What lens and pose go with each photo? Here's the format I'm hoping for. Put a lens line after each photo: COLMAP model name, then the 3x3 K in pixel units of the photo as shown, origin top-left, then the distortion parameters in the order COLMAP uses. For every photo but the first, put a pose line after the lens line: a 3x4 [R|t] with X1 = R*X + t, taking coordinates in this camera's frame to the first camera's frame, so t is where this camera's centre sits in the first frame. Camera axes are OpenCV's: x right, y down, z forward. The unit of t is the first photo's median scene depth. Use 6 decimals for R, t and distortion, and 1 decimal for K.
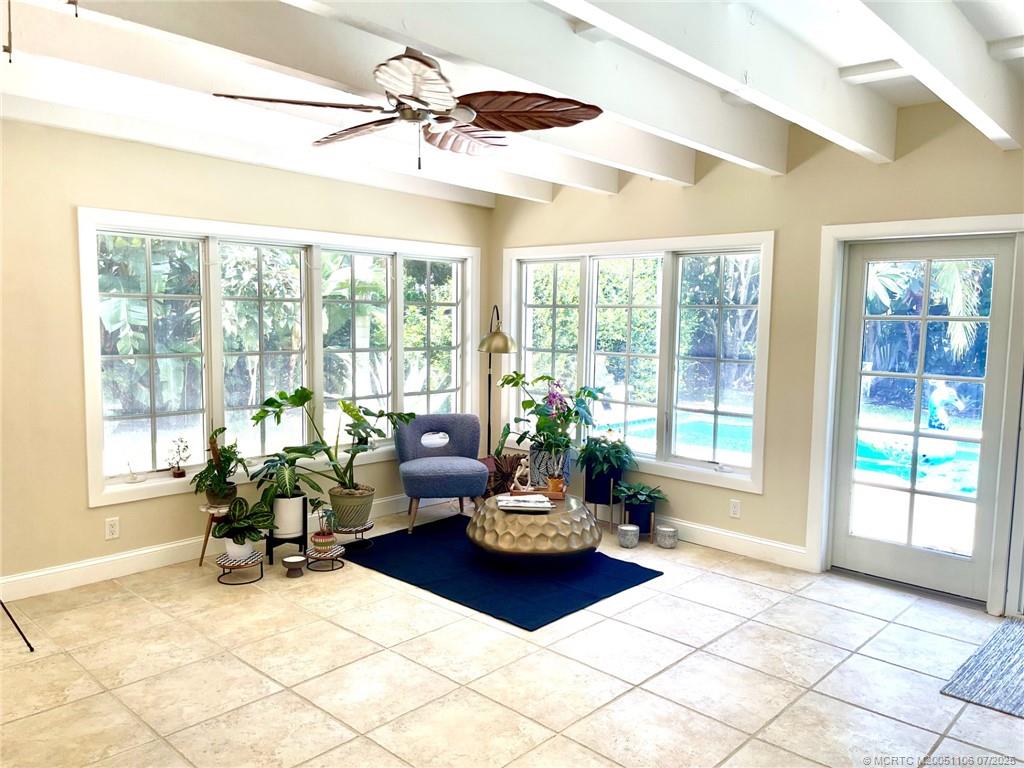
lens RADIAL K [[769.6, 0, 515.3], [0, 769.6, 386.5], [0, 0, 1]] dist [0.054570, -0.062157]
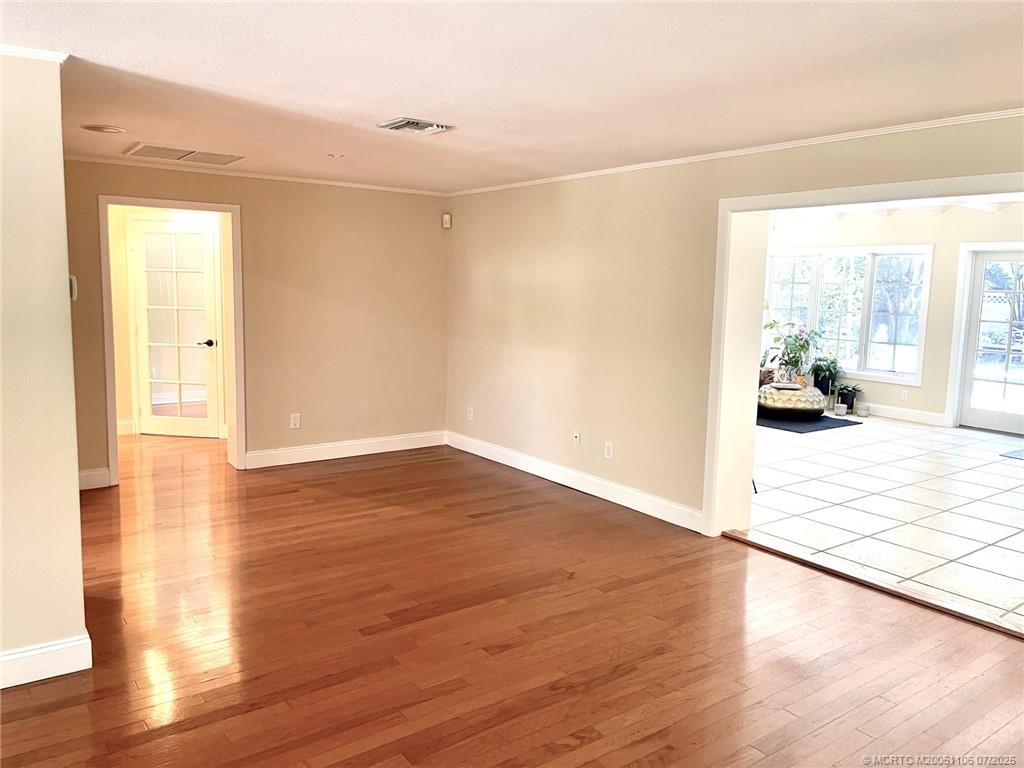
lens RADIAL K [[769.6, 0, 510.2], [0, 769.6, 383.4], [0, 0, 1]] dist [0.054570, -0.062157]
pose [[0.981501, 0.031069, -0.188918, -0.269708], [-0.024967, 0.999089, 0.034595, 0.084364], [0.189821, -0.029238, 0.981383, -0.927639]]
